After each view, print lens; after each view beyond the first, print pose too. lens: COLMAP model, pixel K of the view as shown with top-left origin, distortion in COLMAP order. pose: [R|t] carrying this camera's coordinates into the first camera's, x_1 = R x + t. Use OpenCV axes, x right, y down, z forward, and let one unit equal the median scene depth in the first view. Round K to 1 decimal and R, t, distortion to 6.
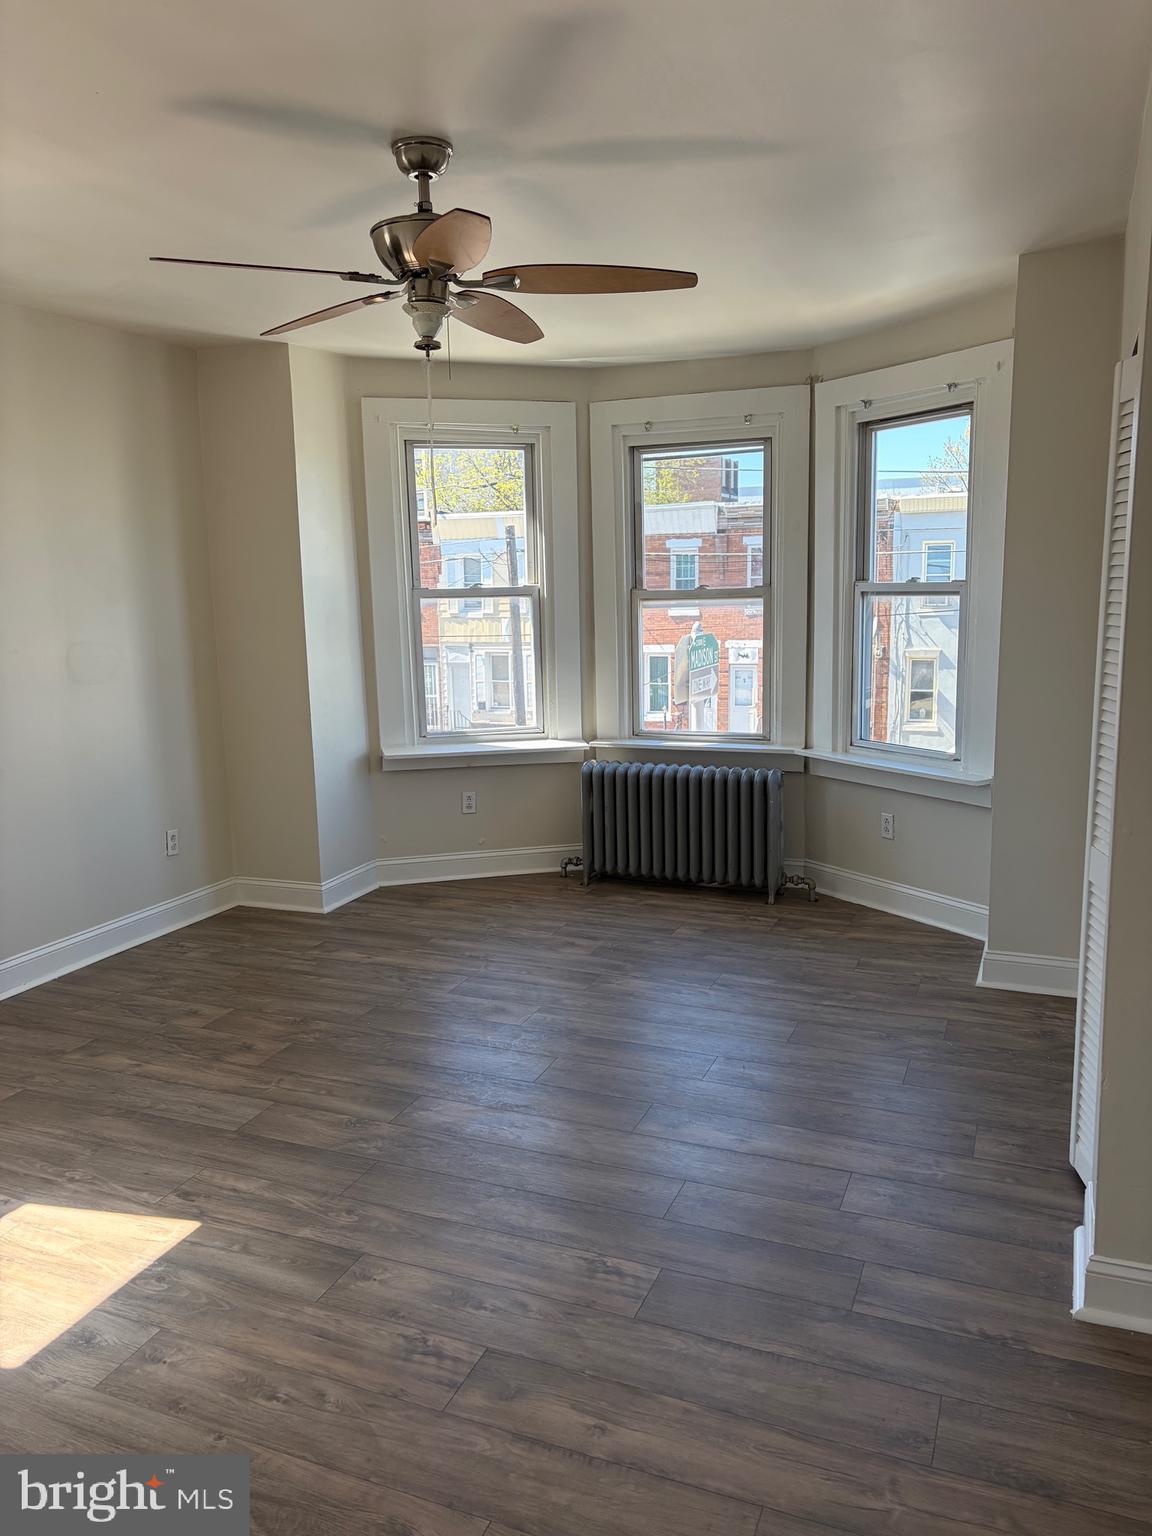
lens RADIAL K [[1149.0, 0, 578.1], [0, 1149.0, 773.0], [0, 0, 1]] dist [0.062015, -0.046080]
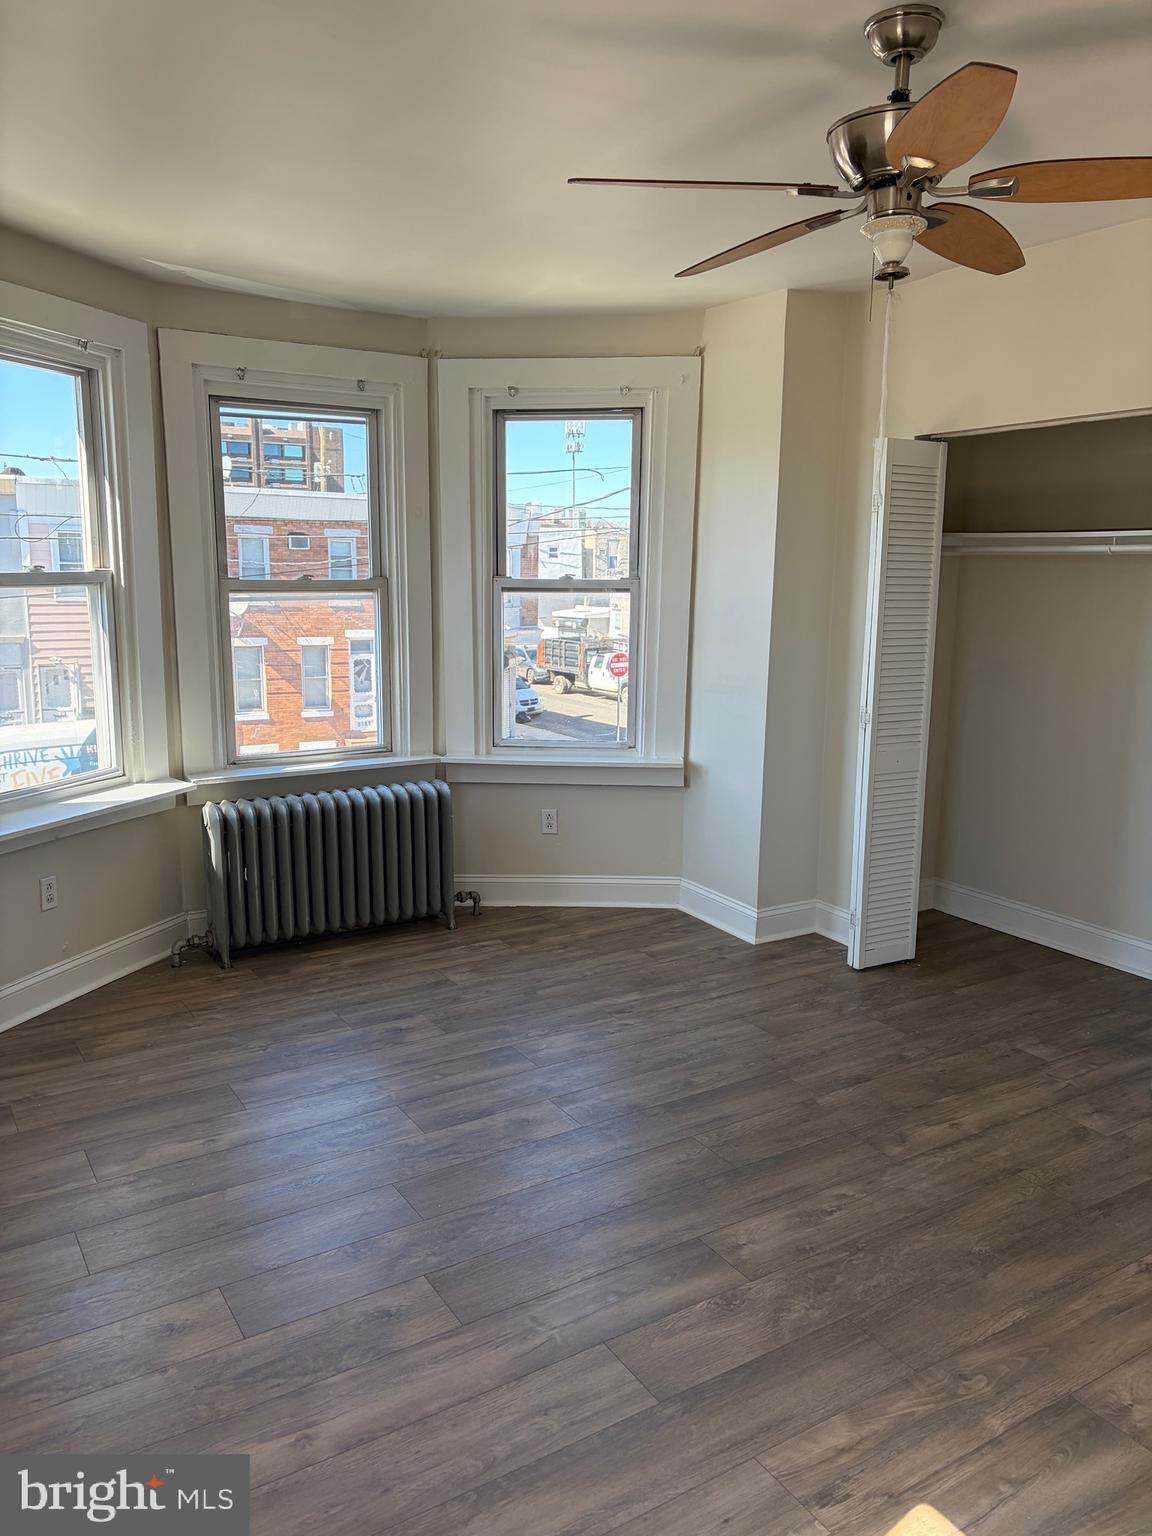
lens RADIAL K [[1149.0, 0, 578.7], [0, 1149.0, 755.7], [0, 0, 1]] dist [0.062015, -0.046080]
pose [[0.579733, -0.112258, 0.807036, -0.507958], [0.118885, 0.991518, 0.052519, -0.059009], [-0.806087, 0.065497, 0.588162, 0.389787]]
